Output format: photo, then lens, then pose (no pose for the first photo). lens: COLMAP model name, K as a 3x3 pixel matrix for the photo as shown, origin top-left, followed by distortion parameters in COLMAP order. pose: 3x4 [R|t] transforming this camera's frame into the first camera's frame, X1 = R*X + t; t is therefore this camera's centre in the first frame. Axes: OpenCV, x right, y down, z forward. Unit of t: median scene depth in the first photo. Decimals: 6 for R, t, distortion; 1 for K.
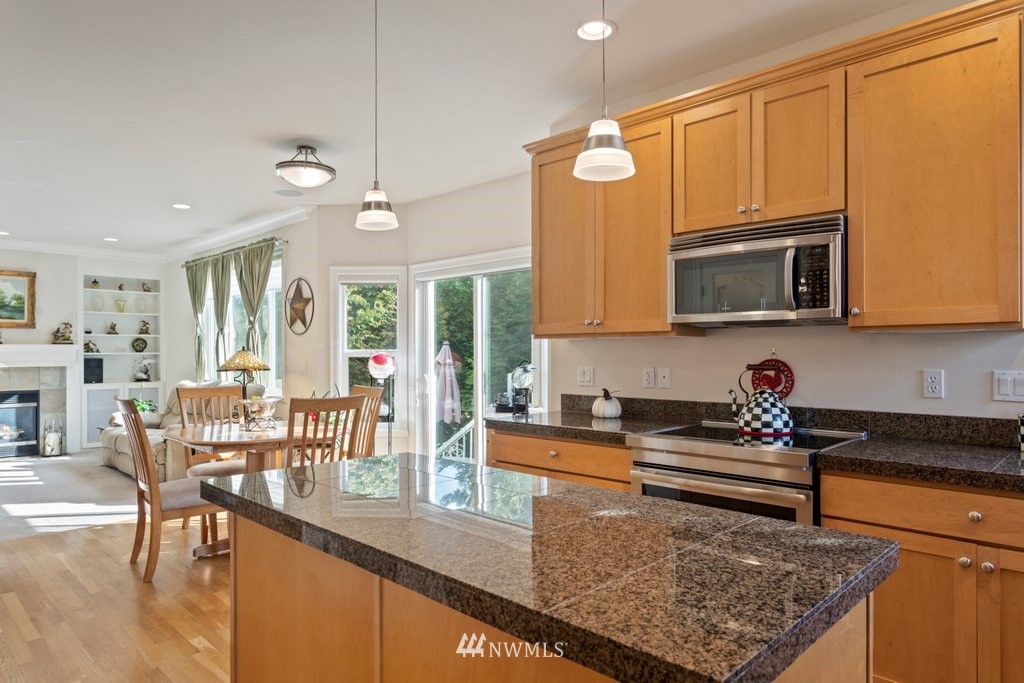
lens RADIAL K [[631.5, 0, 505.7], [0, 631.5, 350.0], [0, 0, 1]] dist [-0.006514, 0.007921]
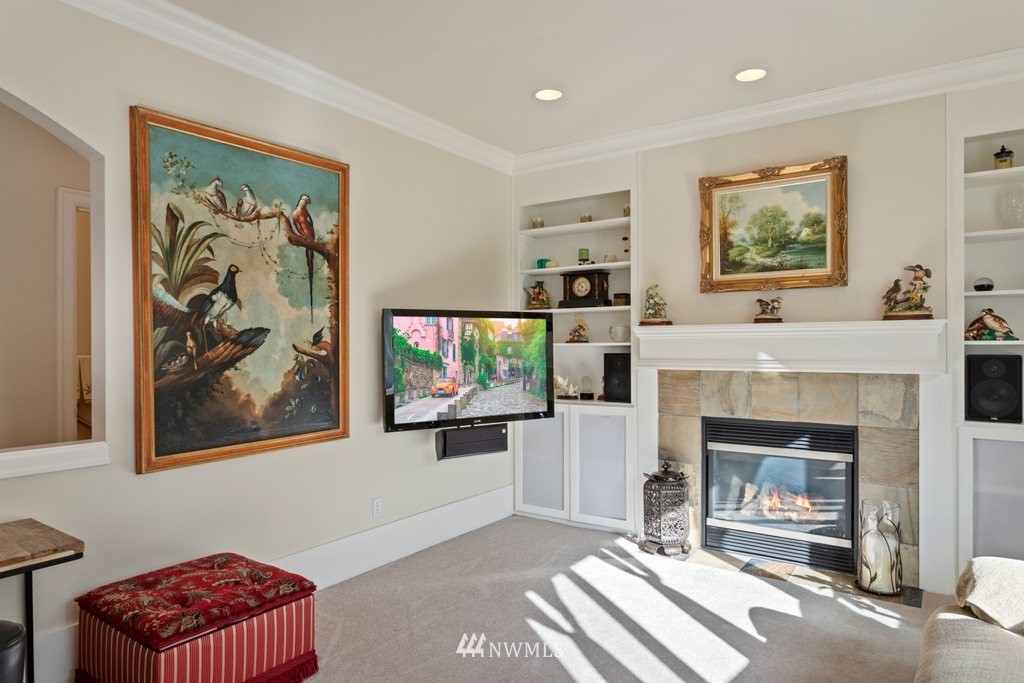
lens RADIAL K [[631.5, 0, 508.1], [0, 631.5, 347.4], [0, 0, 1]] dist [-0.006514, 0.007921]
pose [[0.175449, 0.007084, -0.984463, -0.346636], [0.006745, 0.999942, 0.008398, 0.003553], [0.984465, -0.008114, 0.175391, 0.673368]]
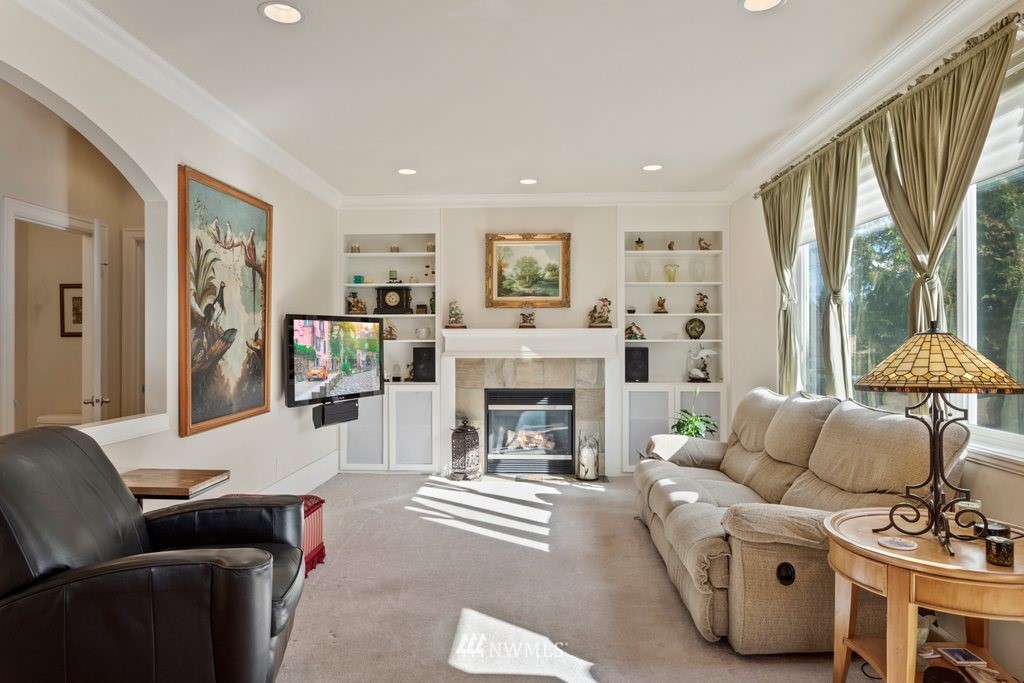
lens RADIAL K [[631.5, 0, 510.8], [0, 631.5, 338.7], [0, 0, 1]] dist [-0.006514, 0.007921]
pose [[0.673632, 0.001606, -0.739065, -0.226980], [0.001334, 0.999993, 0.003389, 0.000771], [0.739066, -0.003269, 0.673625, 0.424902]]
